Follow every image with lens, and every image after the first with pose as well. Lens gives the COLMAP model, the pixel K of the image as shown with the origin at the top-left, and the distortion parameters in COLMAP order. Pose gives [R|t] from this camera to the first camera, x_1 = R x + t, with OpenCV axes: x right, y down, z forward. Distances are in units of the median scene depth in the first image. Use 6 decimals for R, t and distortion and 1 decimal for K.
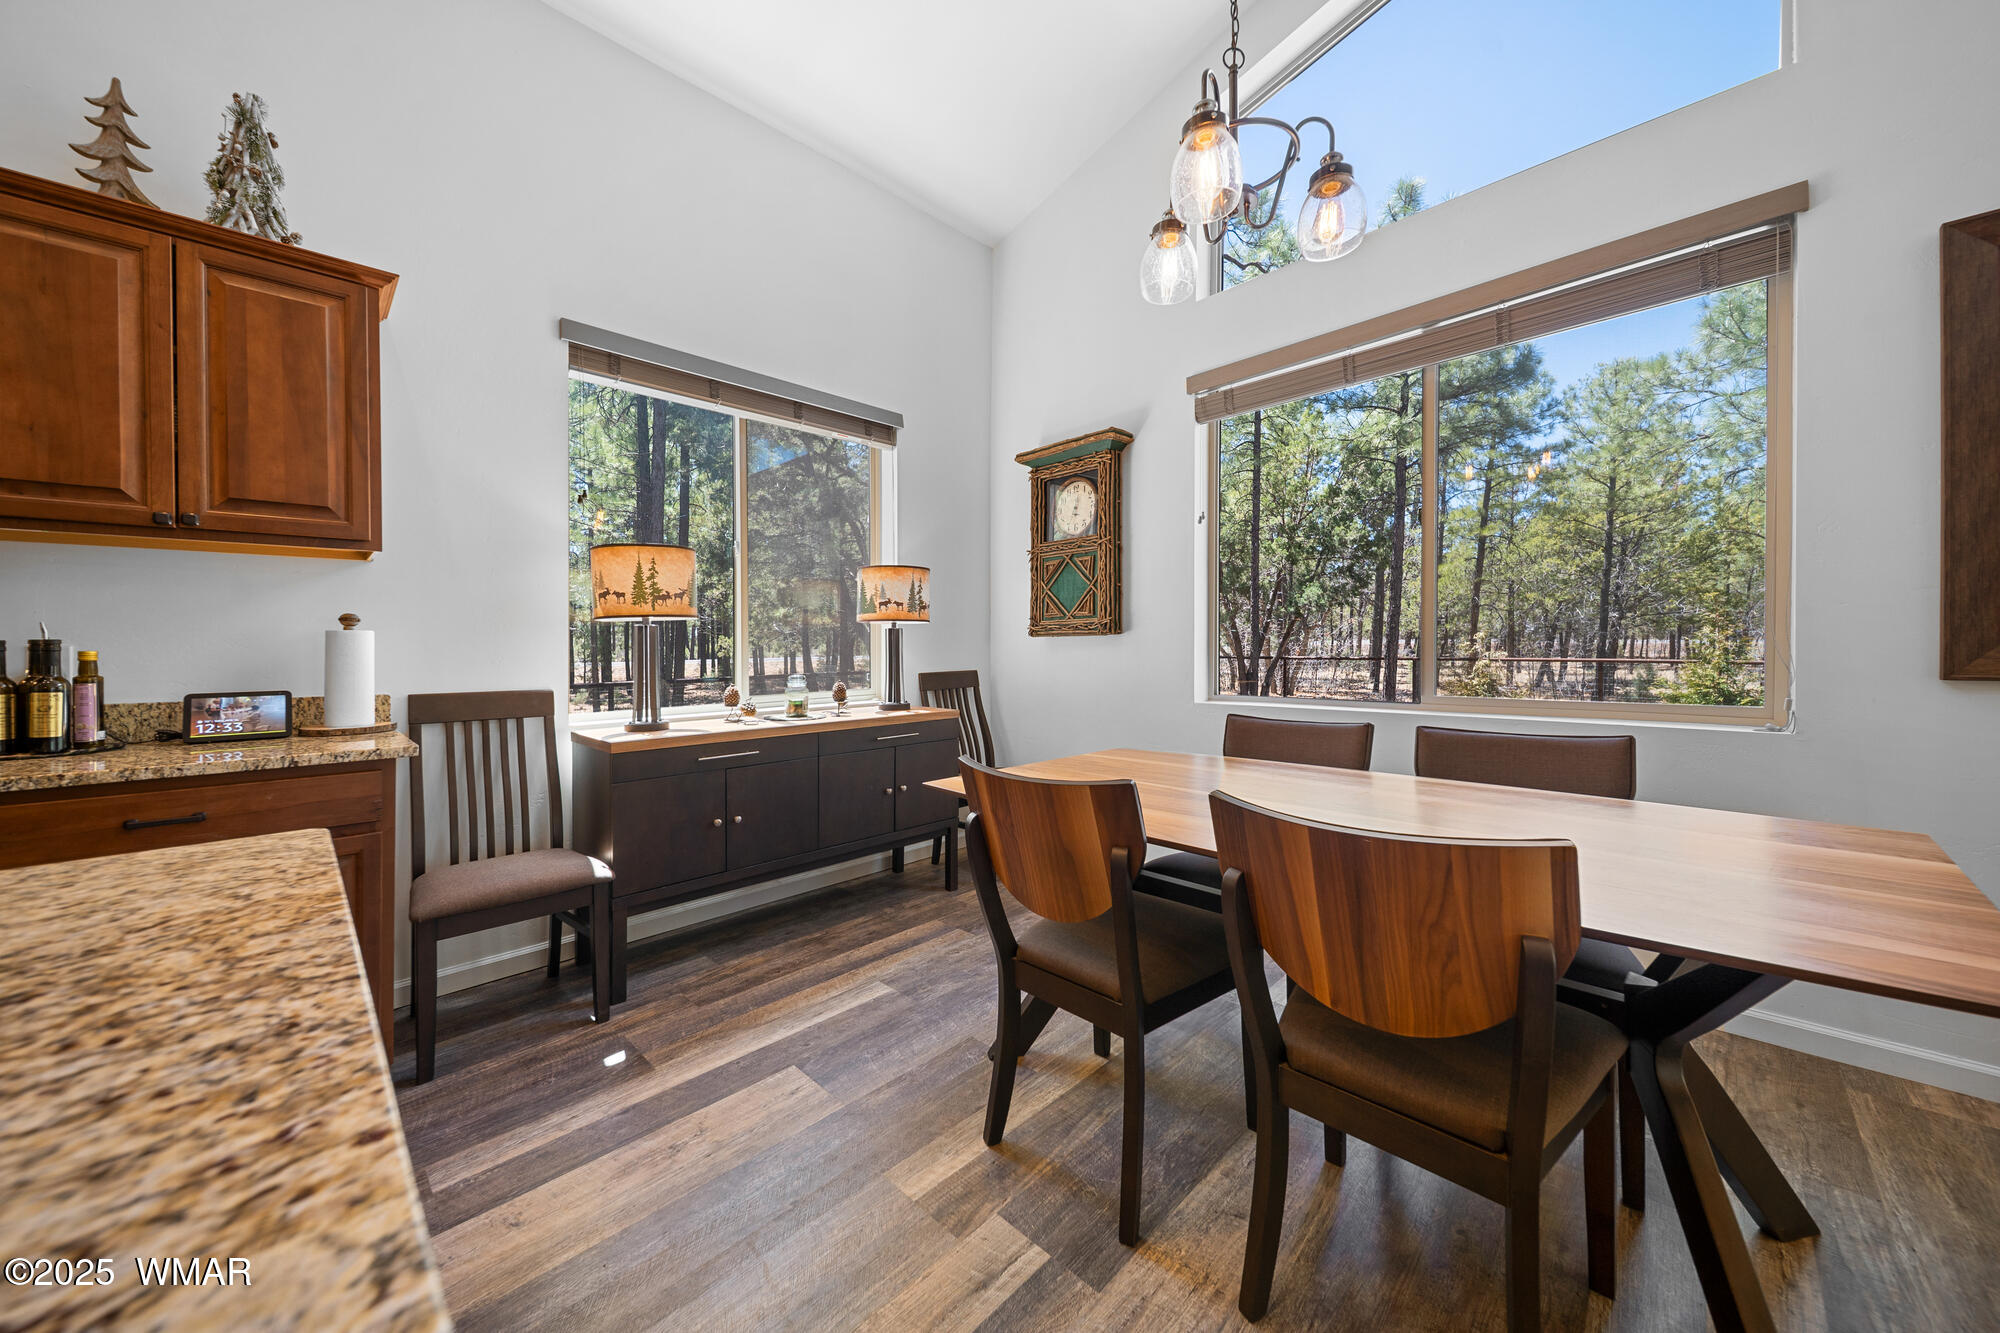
lens RADIAL K [[702.3, 0, 981.7], [0, 702.3, 652.5], [0, 0, 1]] dist [0.002623, -0.001425]
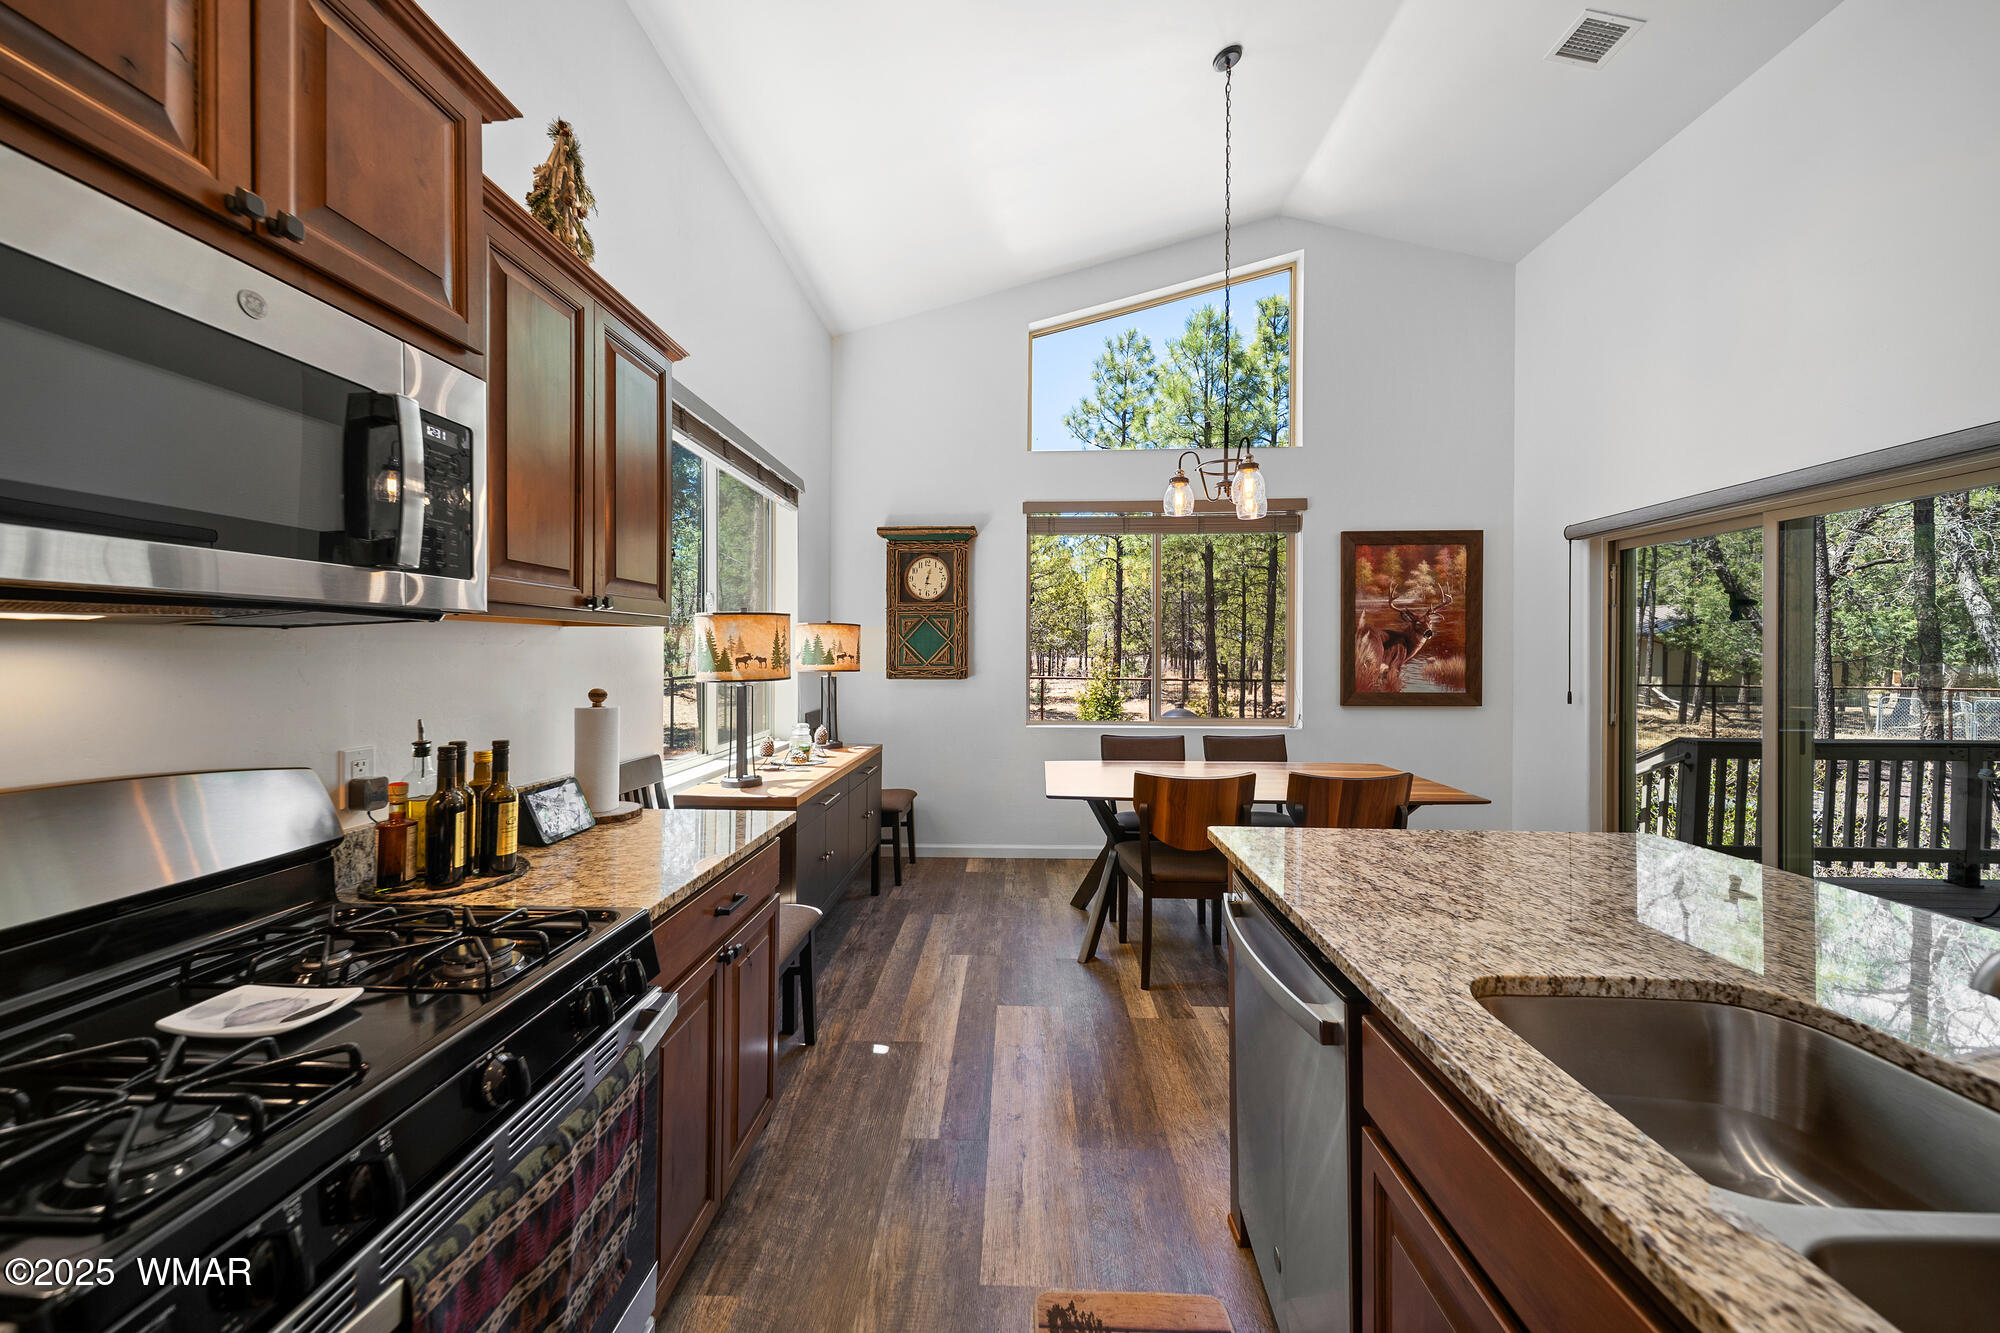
lens RADIAL K [[702.3, 0, 996.1], [0, 702.3, 655.6], [0, 0, 1]] dist [0.002623, -0.001425]
pose [[0.733267, 0.012563, 0.679825, -0.676207], [-0.006531, 0.999913, -0.011434, -0.054596], [-0.679910, 0.003944, 0.733285, -0.019895]]
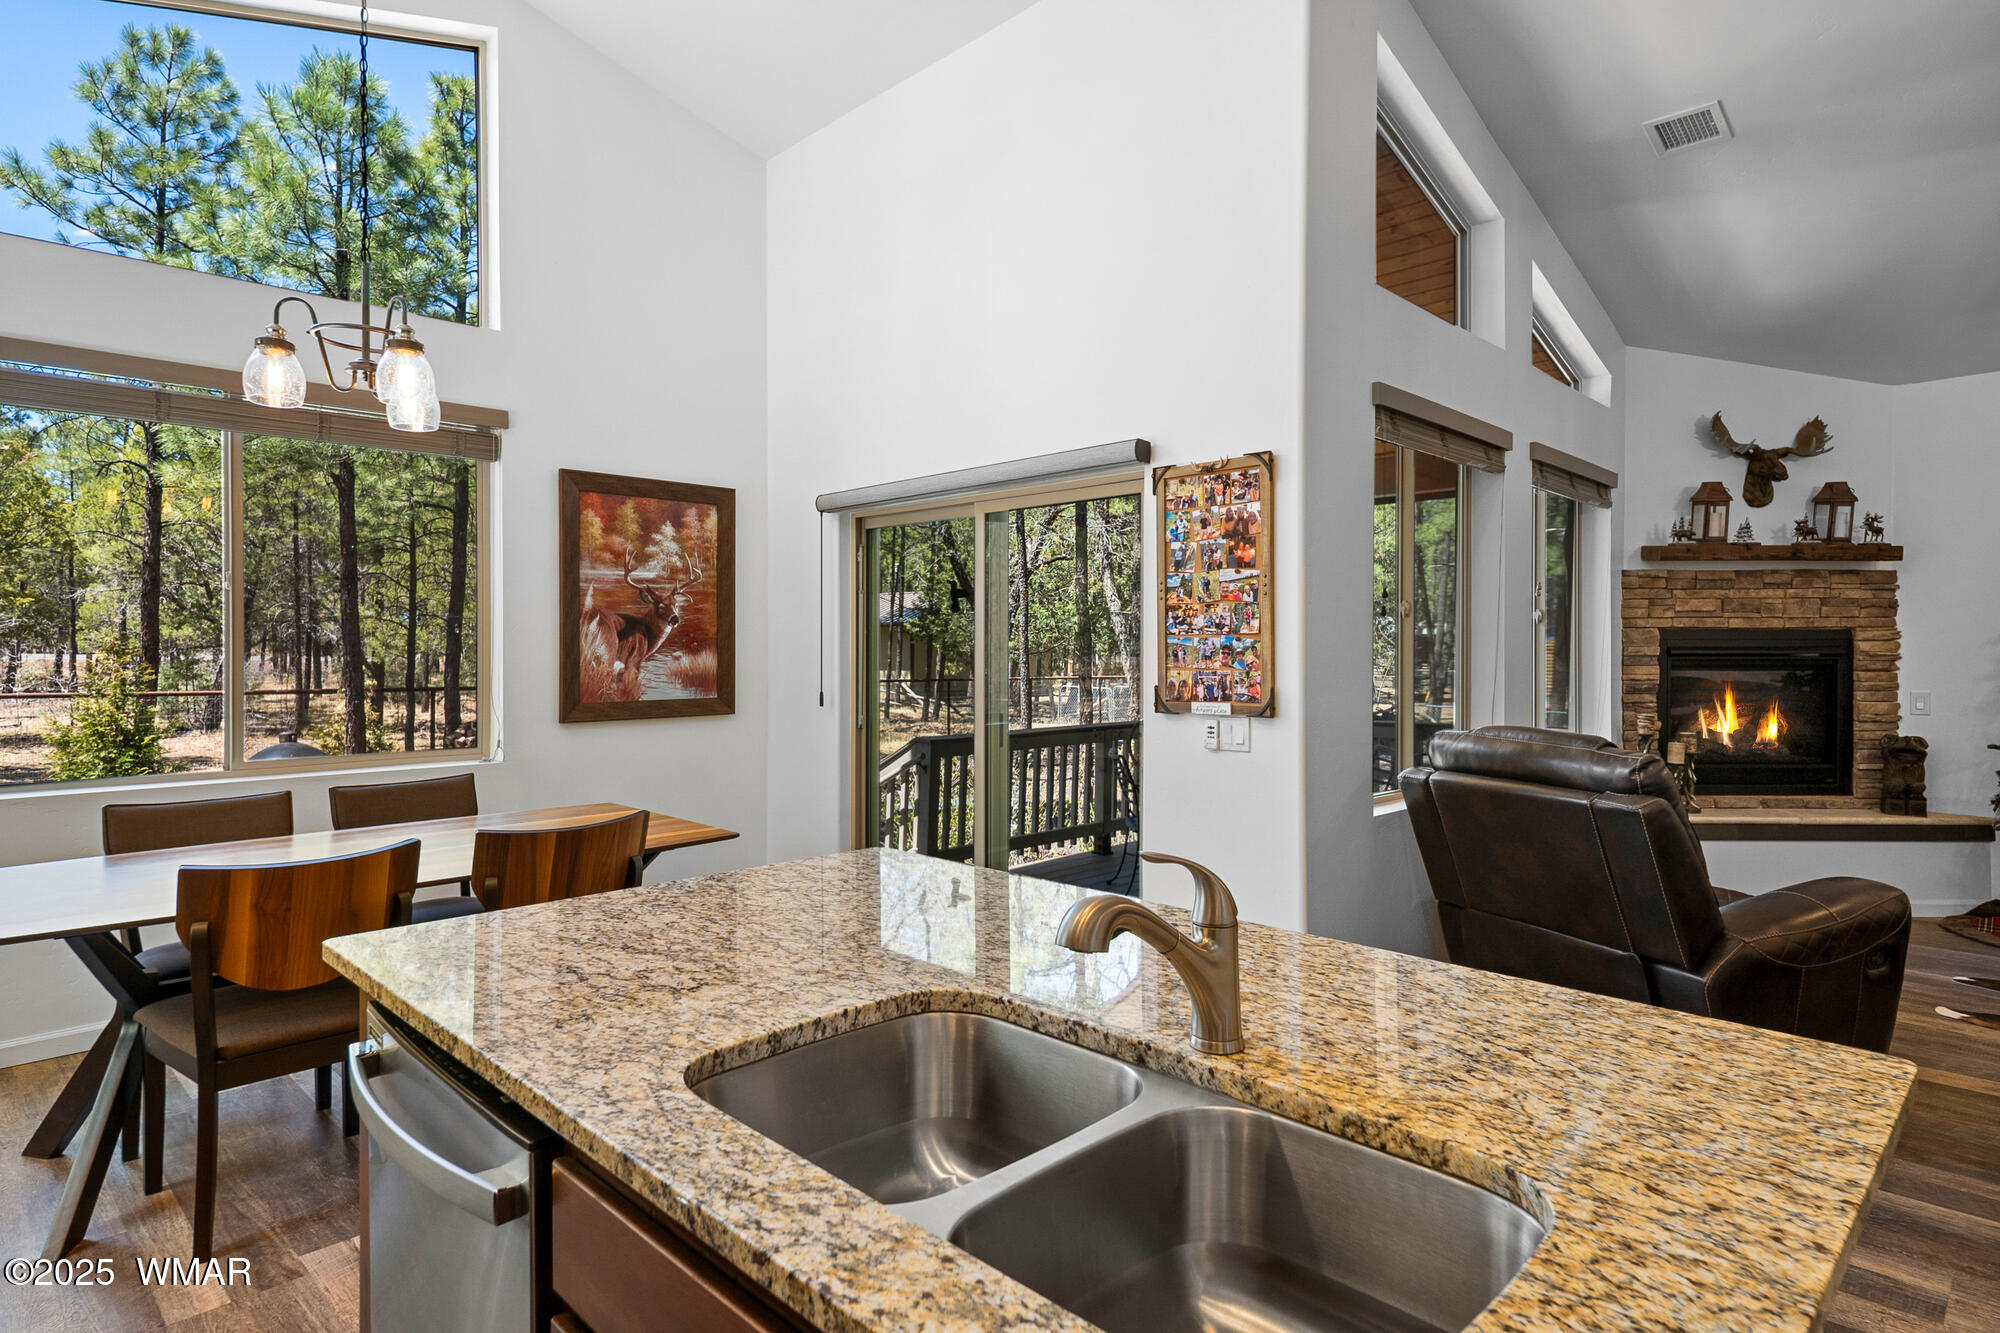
lens RADIAL K [[1069.4, 0, 988.9], [0, 1069.4, 649.8], [0, 0, 1]] dist [0.021988, -0.006277]
pose [[-0.004516, 0.009883, 0.999941, -0.685214], [0.006855, 0.999928, -0.009852, -0.056632], [-0.999966, 0.006811, -0.004583, -0.037718]]
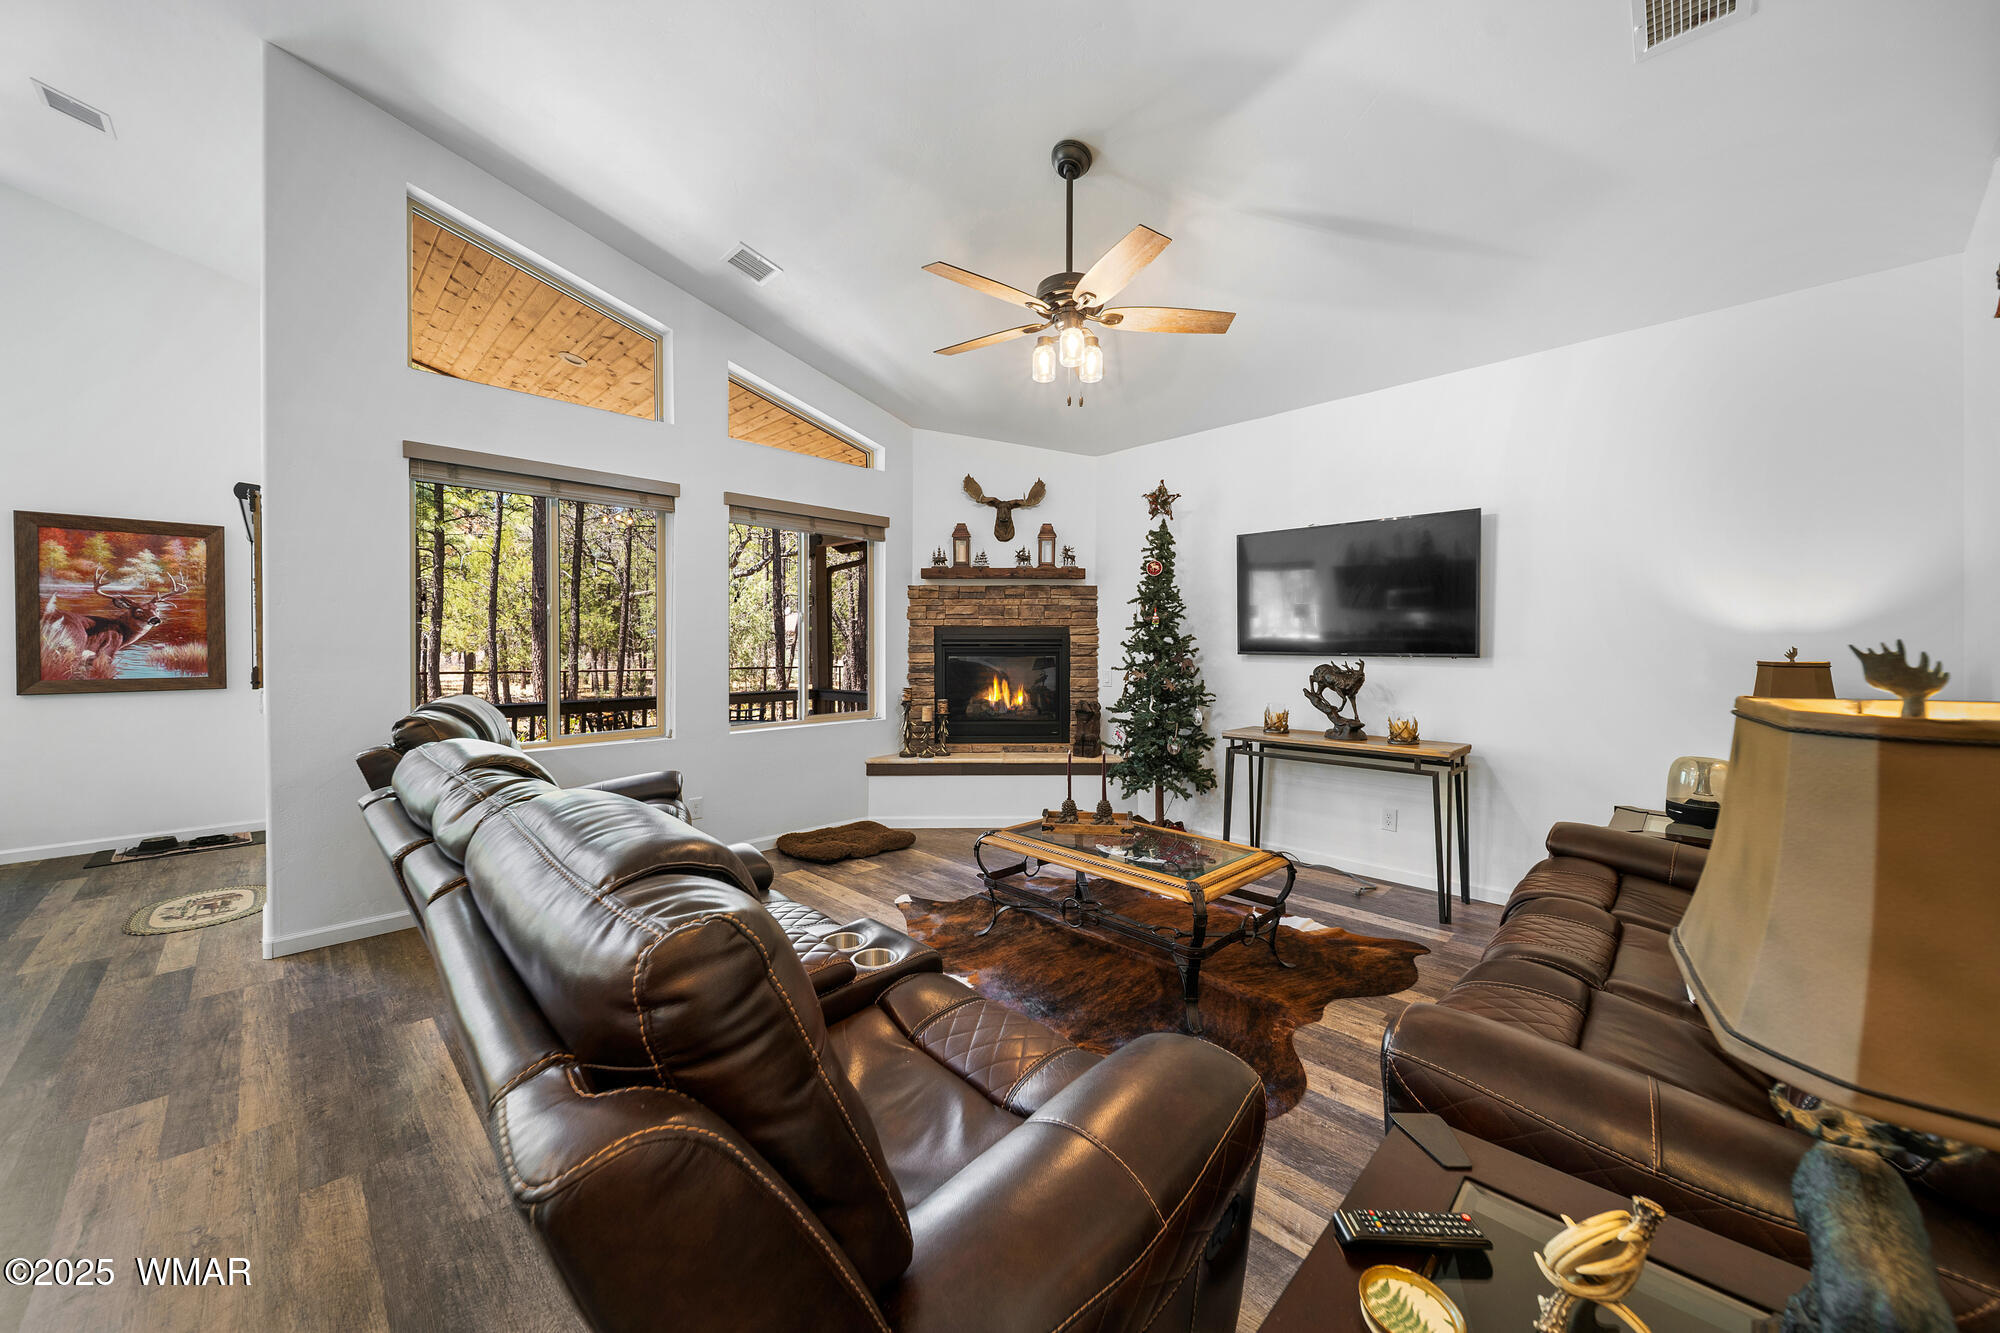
lens RADIAL K [[702.3, 0, 999.5], [0, 702.3, 653.7], [0, 0, 1]] dist [0.002623, -0.001425]
pose [[-0.015764, -0.002966, 0.999871, -0.572737], [0.008470, 0.999959, 0.003099, -0.042644], [-0.999840, 0.008518, -0.015738, -1.206814]]
